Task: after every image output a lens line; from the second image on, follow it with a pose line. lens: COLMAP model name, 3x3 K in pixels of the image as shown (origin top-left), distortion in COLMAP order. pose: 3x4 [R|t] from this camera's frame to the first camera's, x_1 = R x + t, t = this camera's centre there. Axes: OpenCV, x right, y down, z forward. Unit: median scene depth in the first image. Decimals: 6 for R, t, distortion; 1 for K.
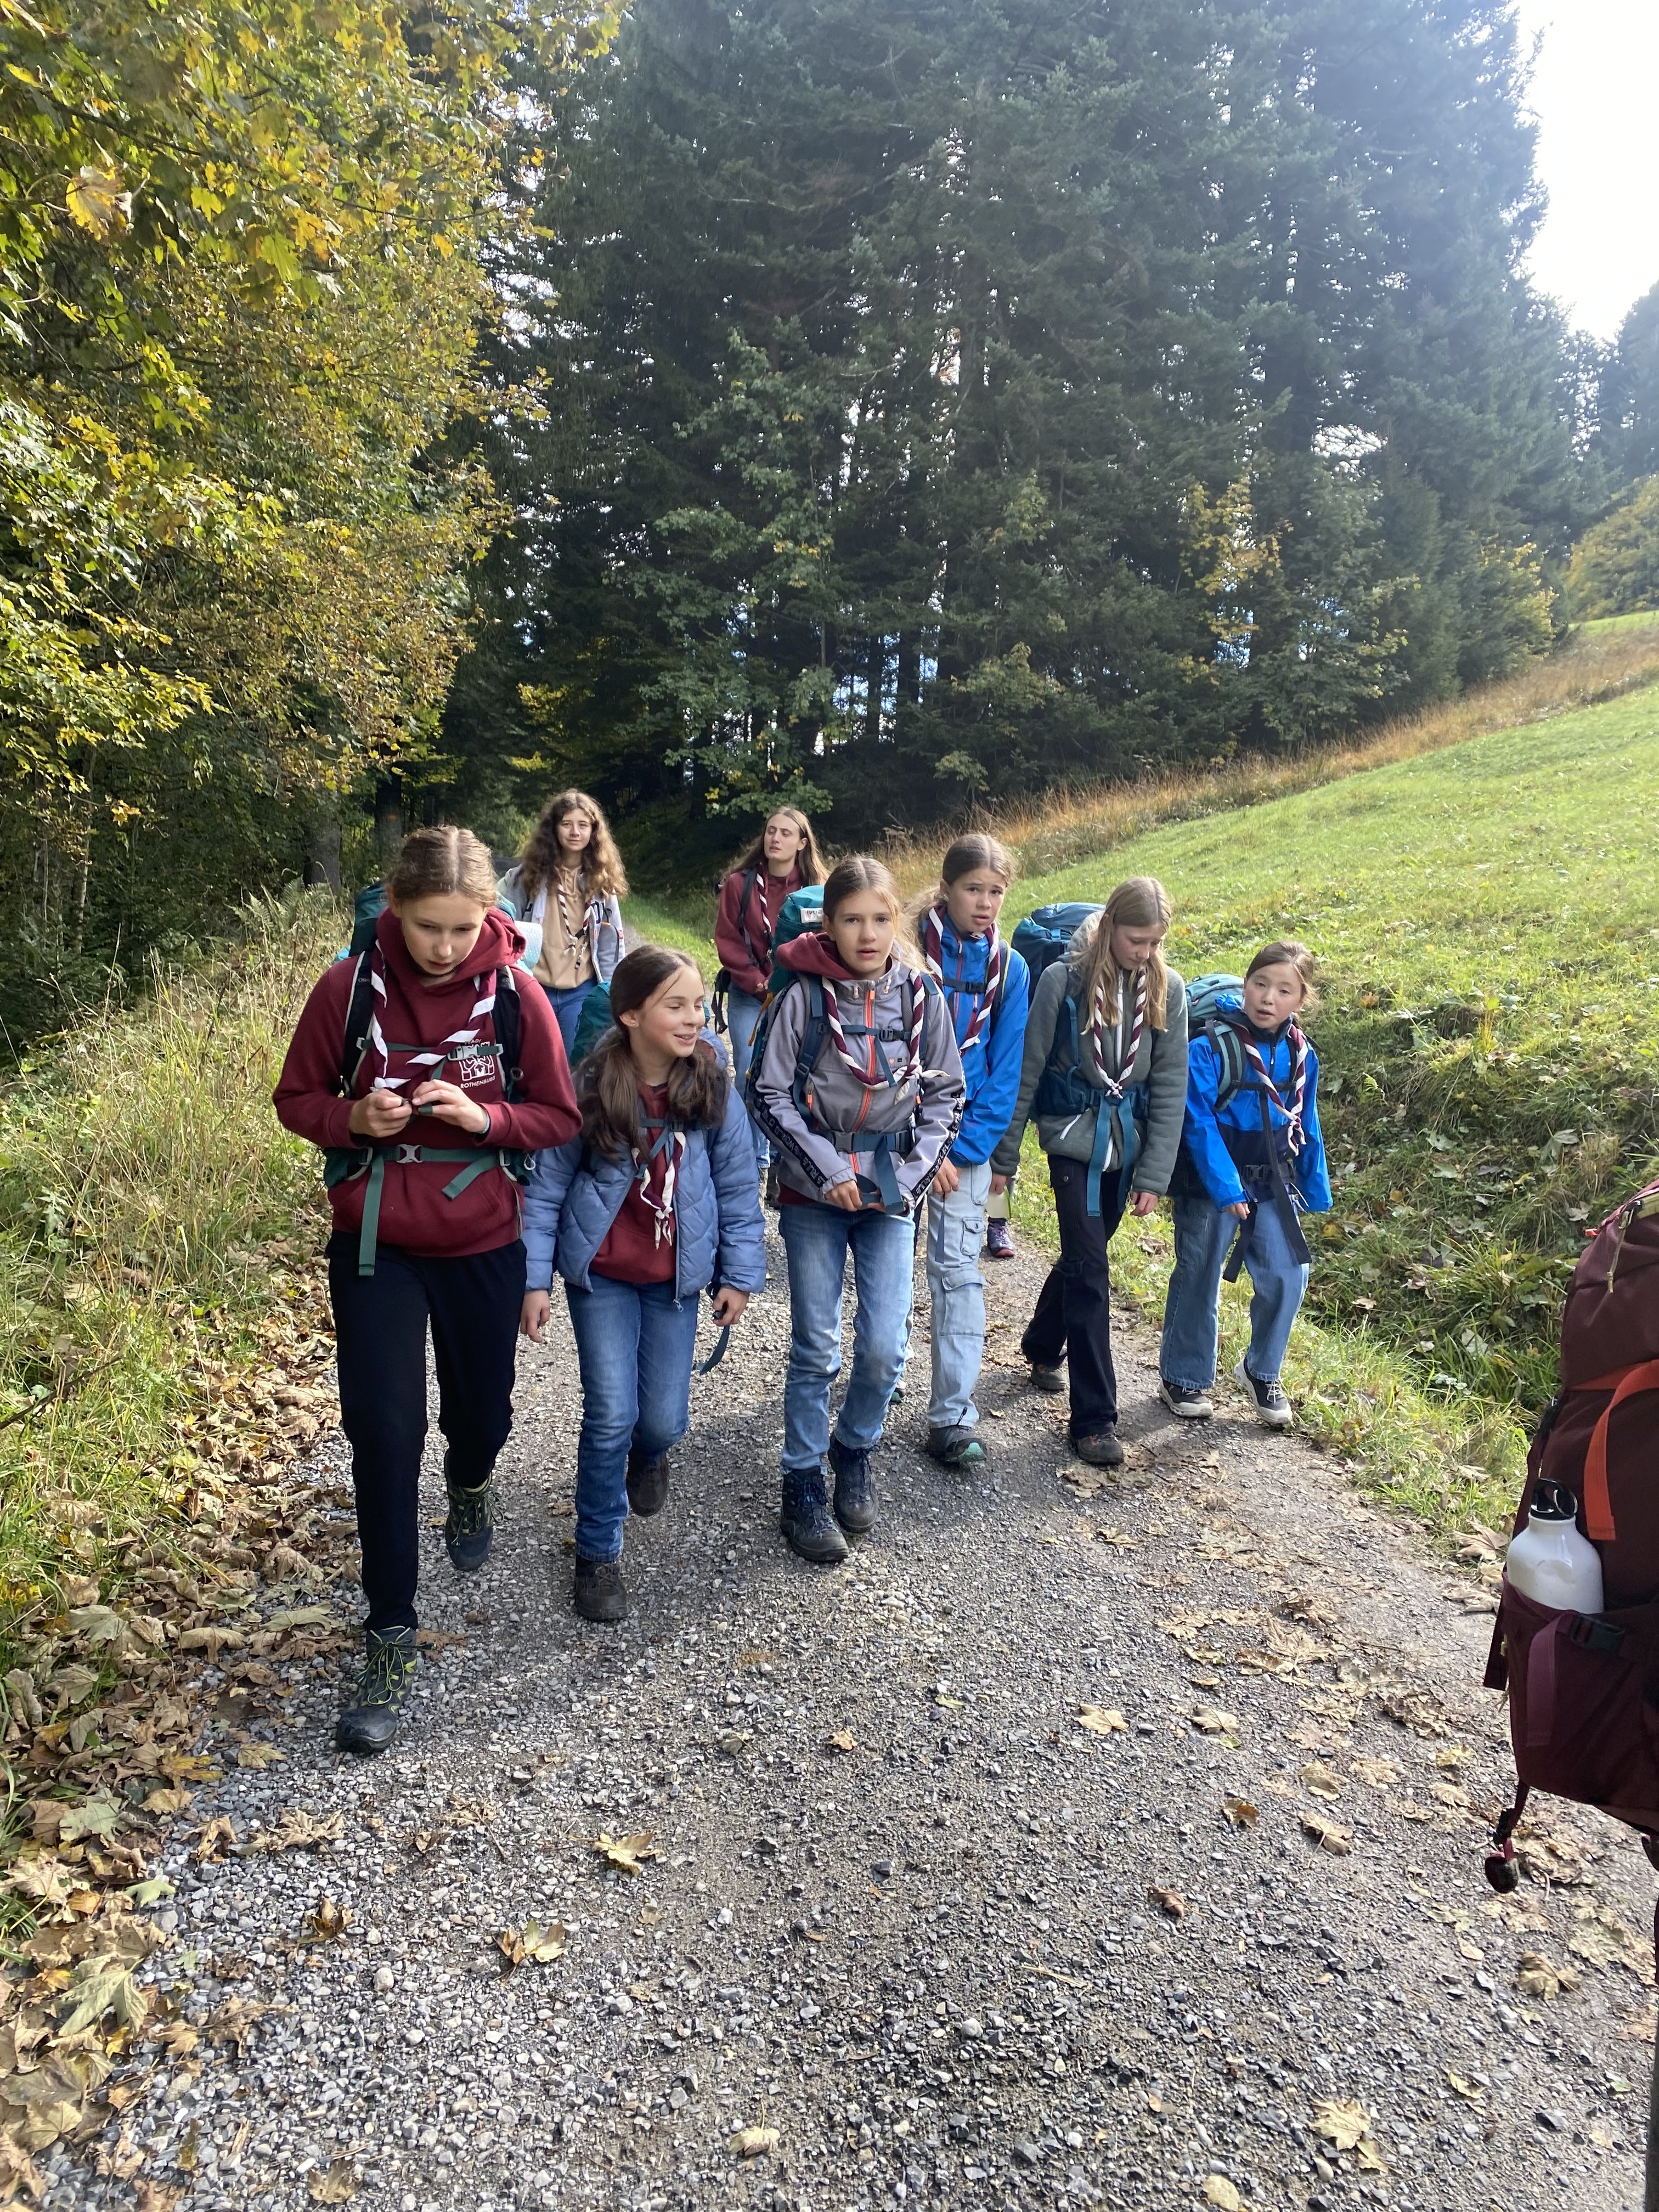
lens RADIAL K [[1644.6, 0, 777.6], [0, 1644.6, 1047.1], [0, 0, 1]] dist [-0.000662, 0.005991]
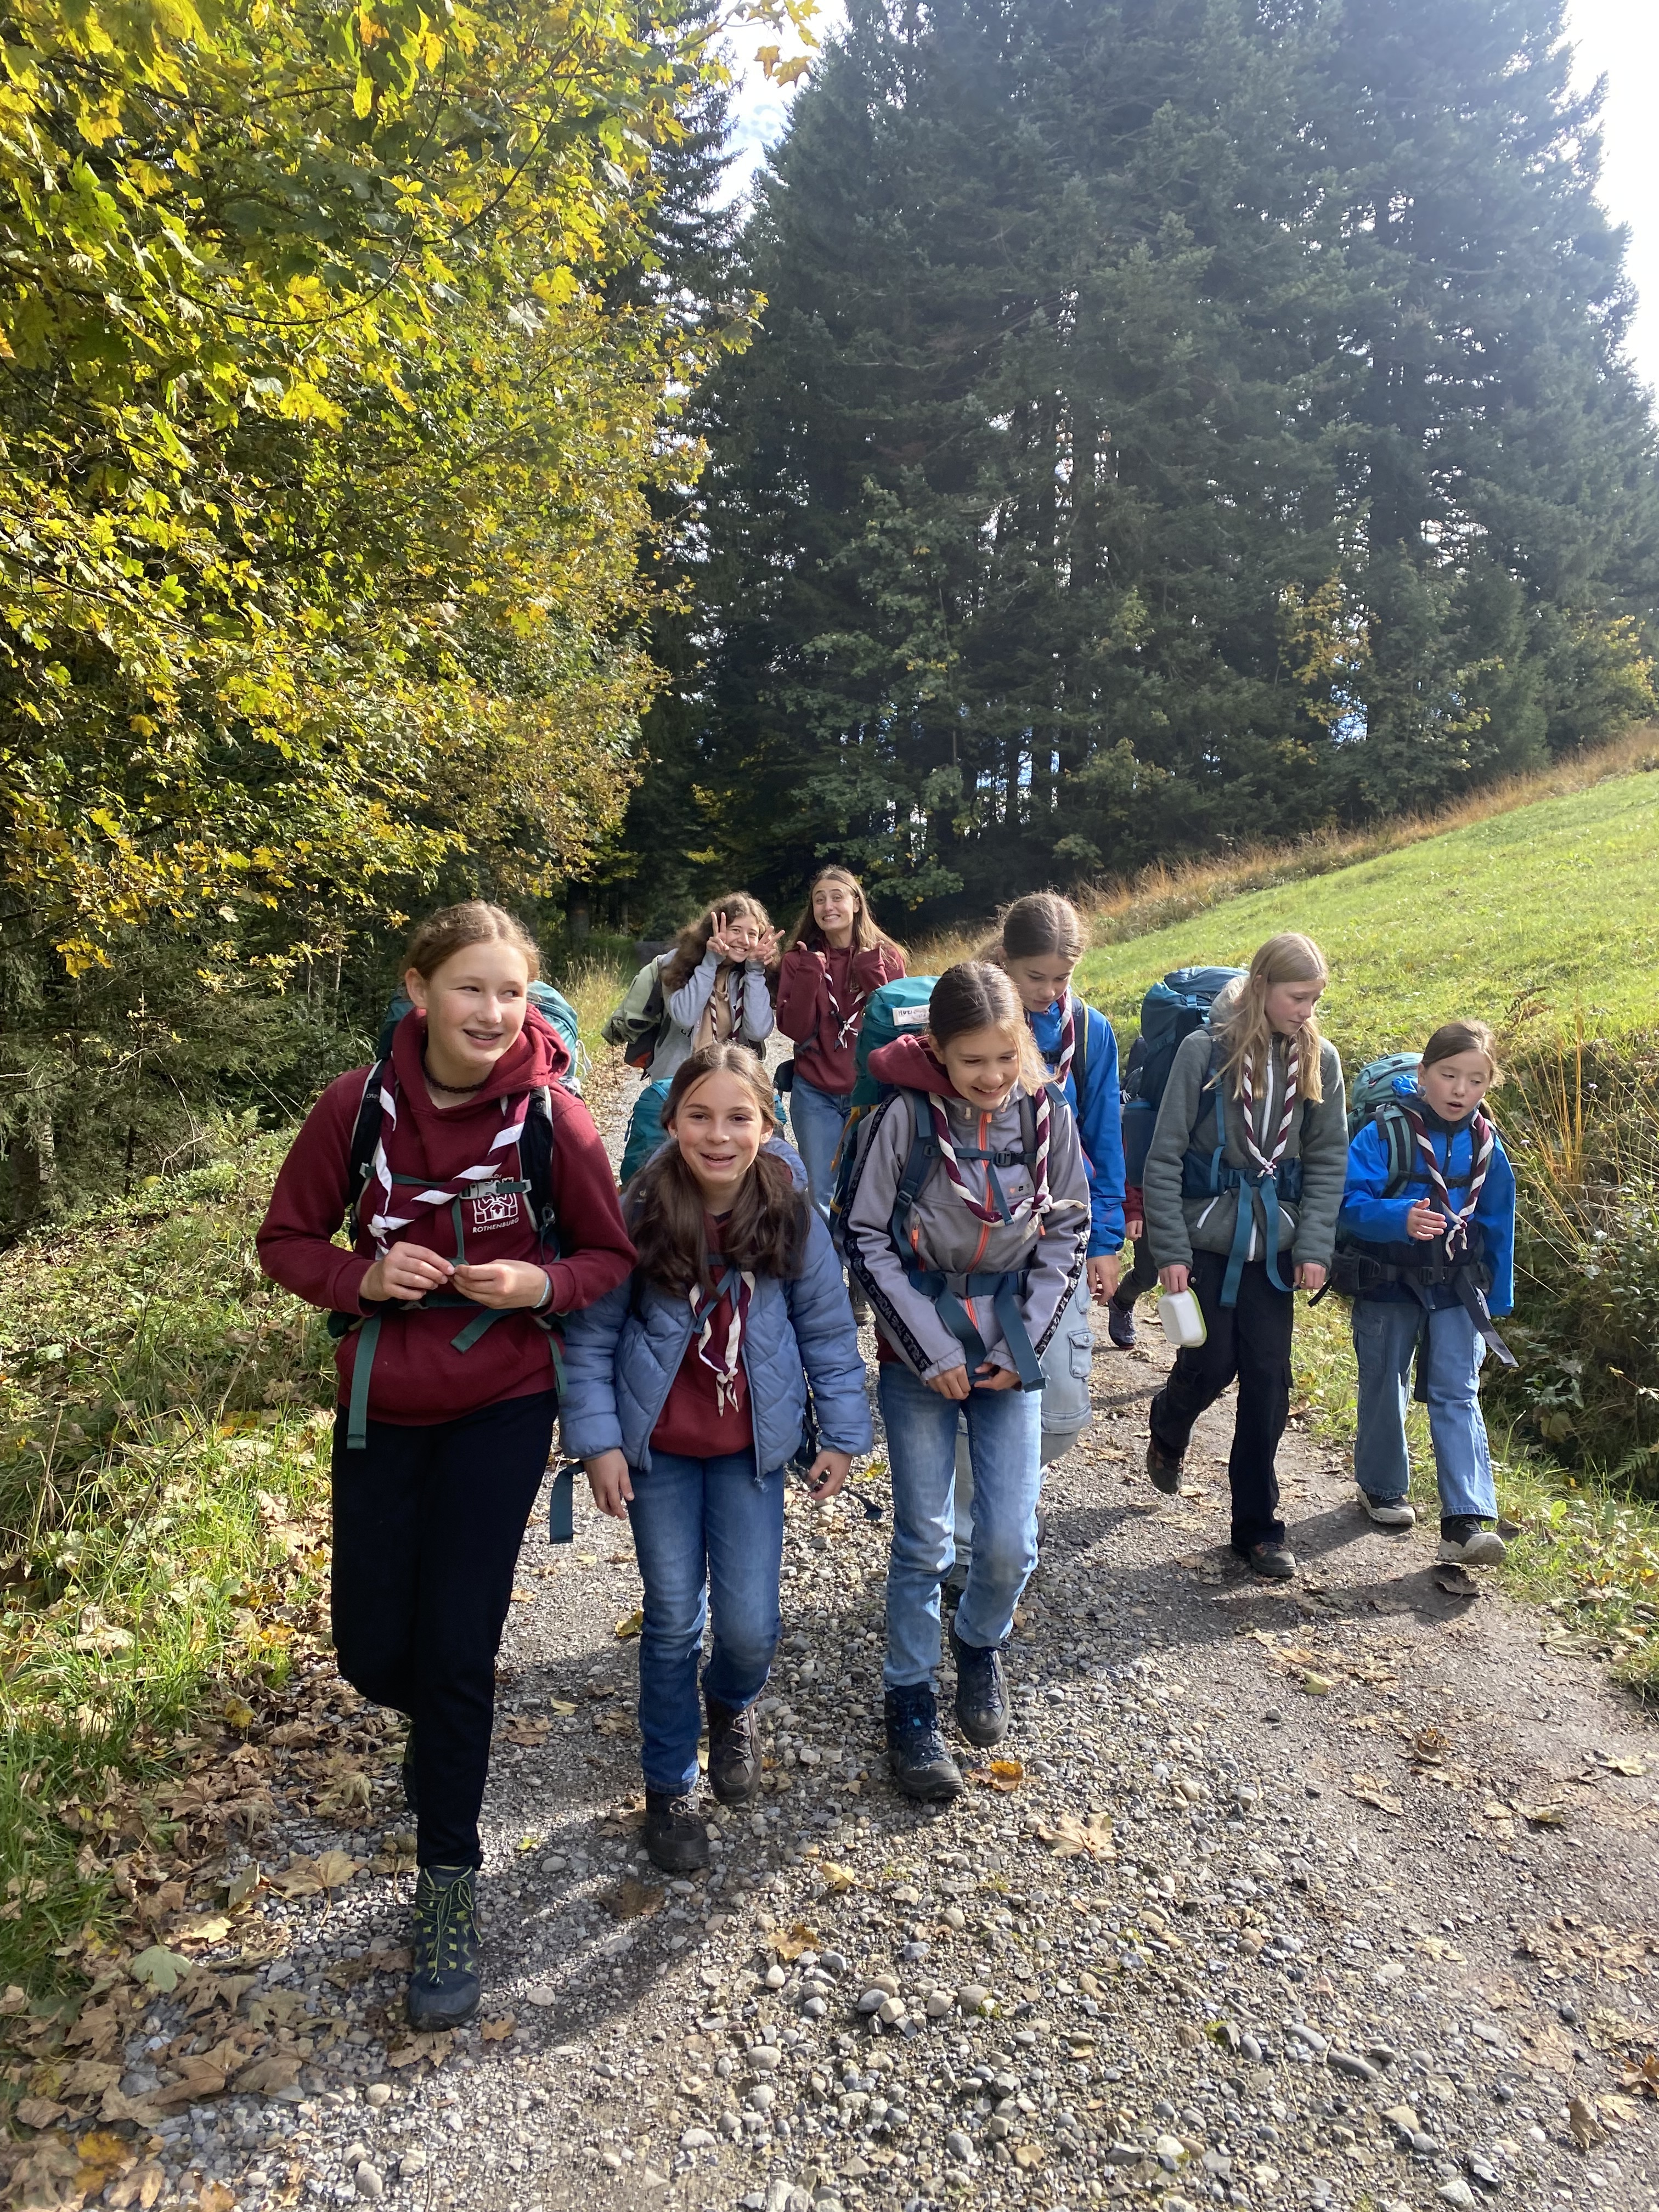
lens RADIAL K [[2068.4, 0, 845.9], [0, 2068.4, 1042.0], [0, 0, 1]] dist [0.028305, -0.006982]
pose [[0.994468, -0.028337, -0.101142, 0.101179], [0.021769, 0.997618, -0.065455, 0.054442], [0.102756, 0.062891, 0.992716, -0.444050]]
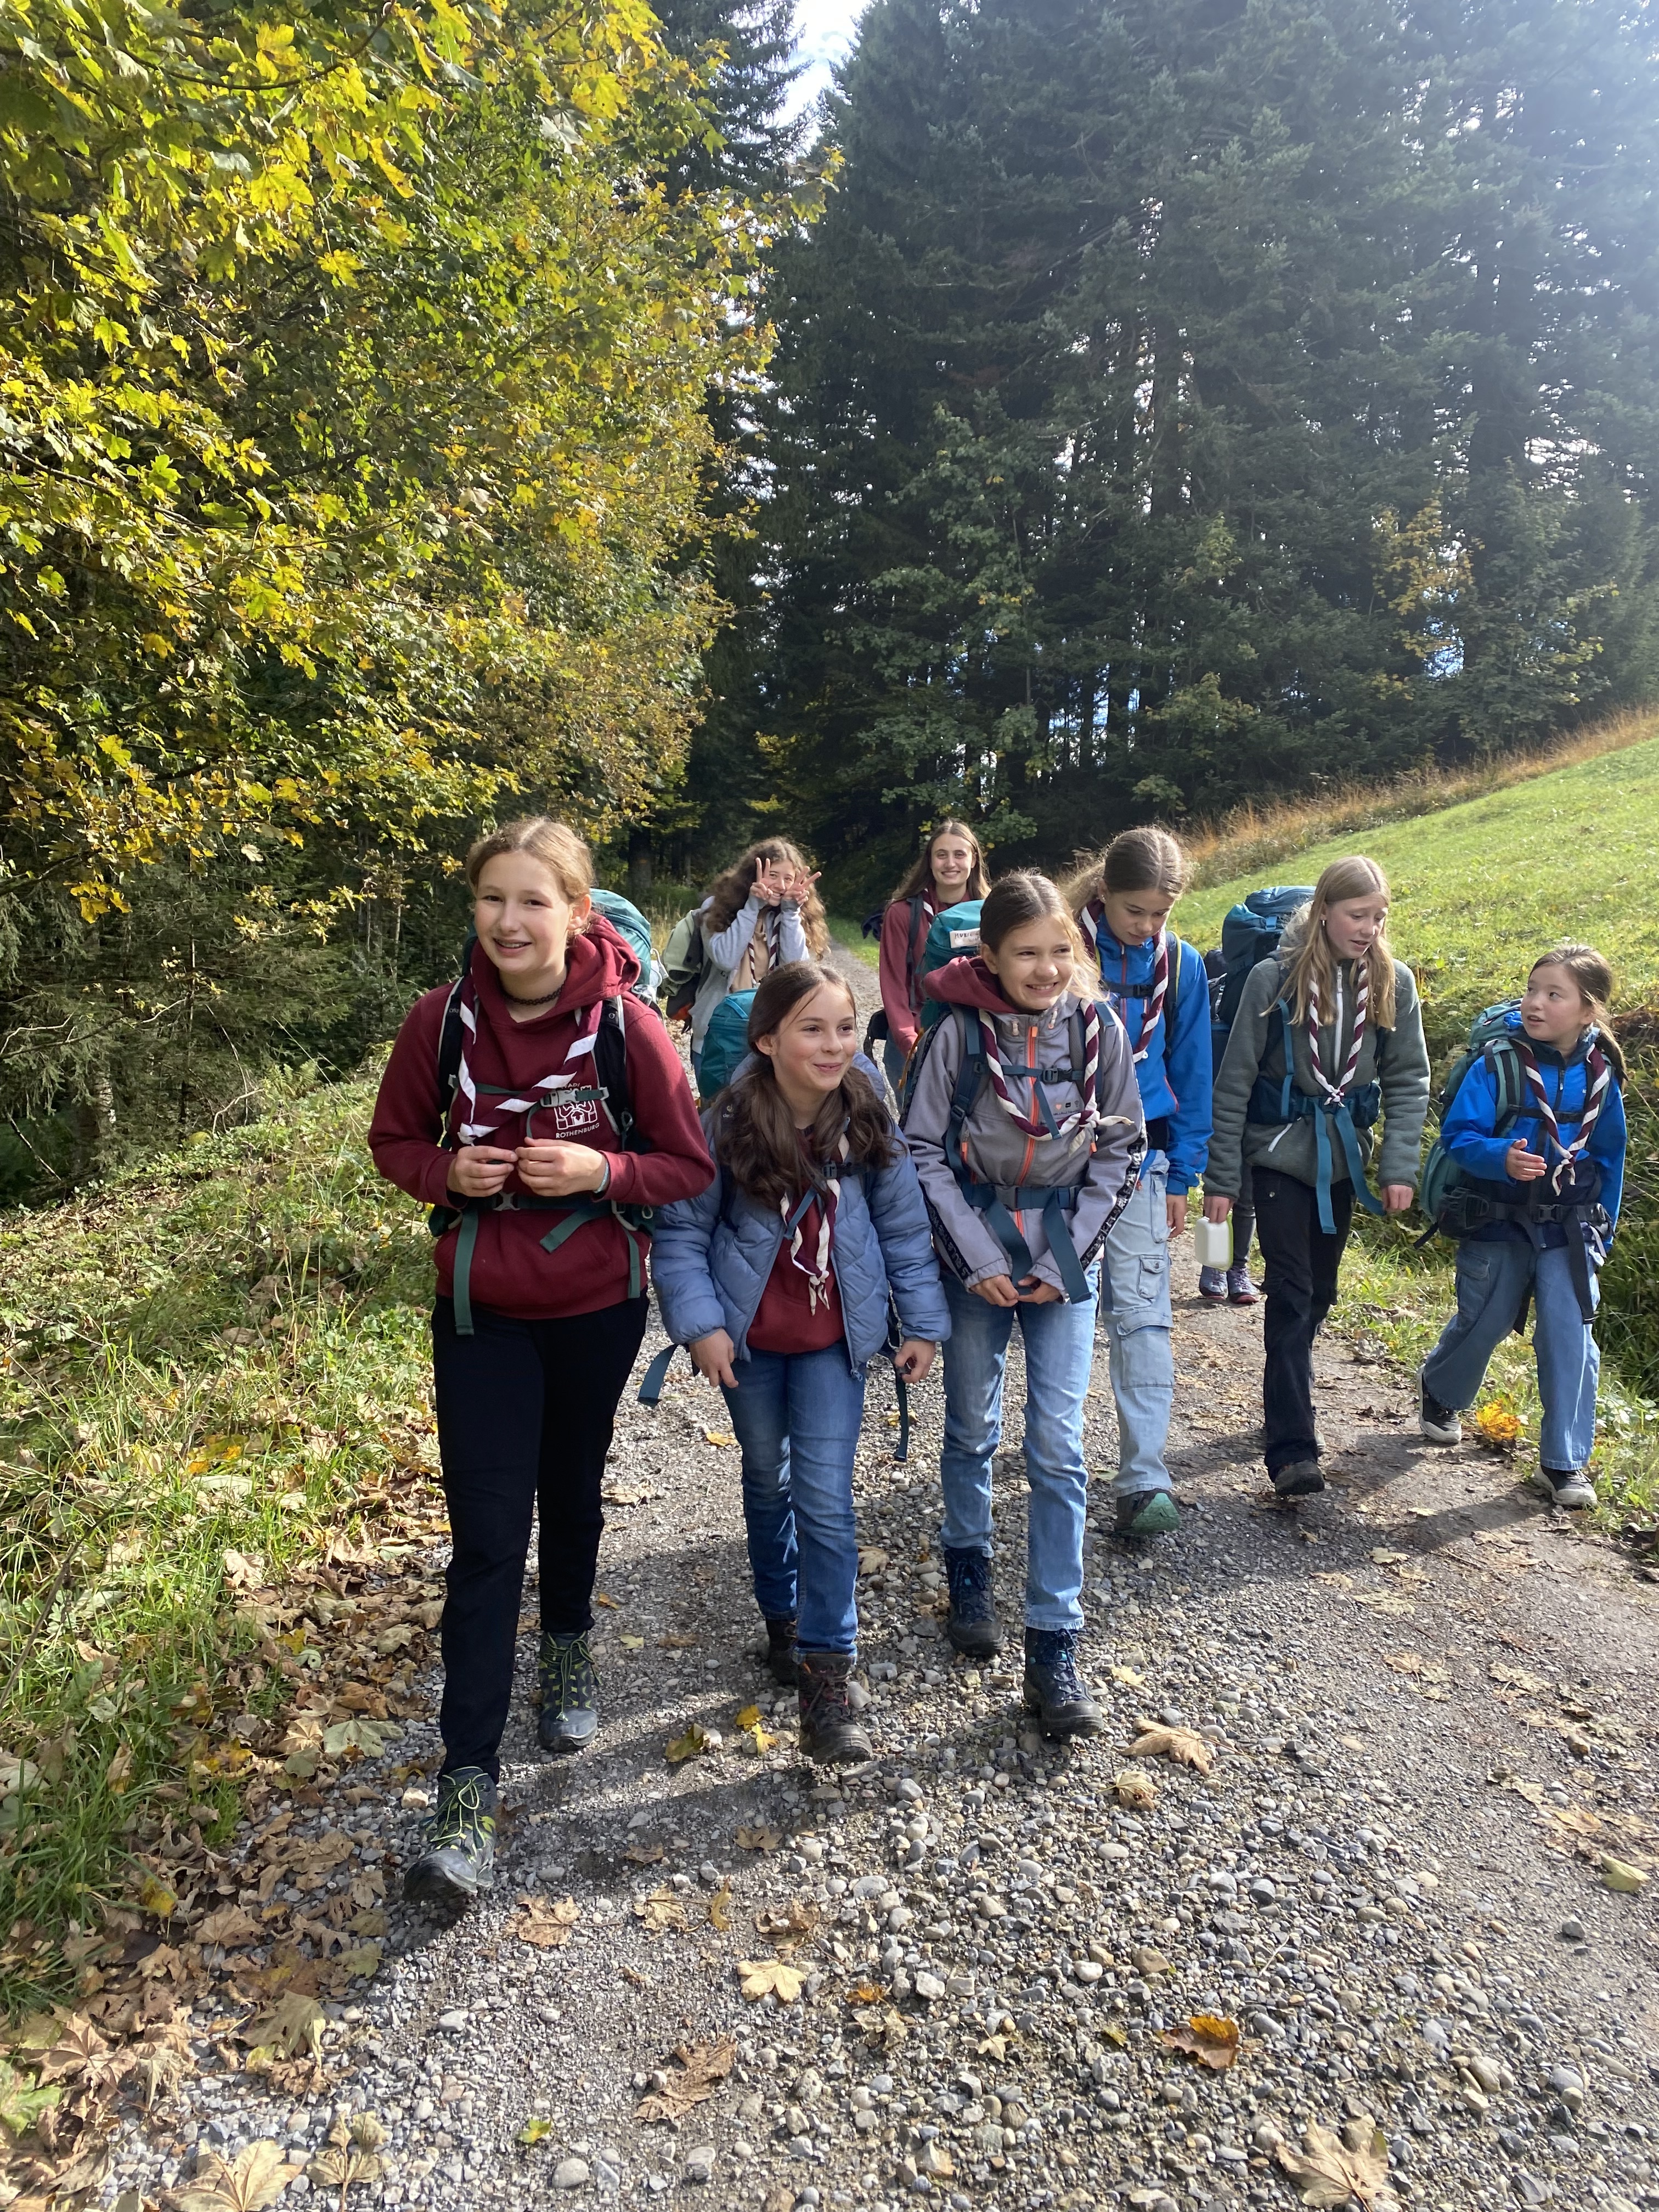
lens RADIAL K [[1956.5, 0, 750.3], [0, 1956.5, 1096.4], [0, 0, 1]] dist [0.011670, 0.000885]
pose [[0.983886, -0.019221, -0.177759, 0.079643], [0.016890, 0.999751, -0.014617, 0.046860], [0.177996, 0.011379, 0.983966, -0.330845]]
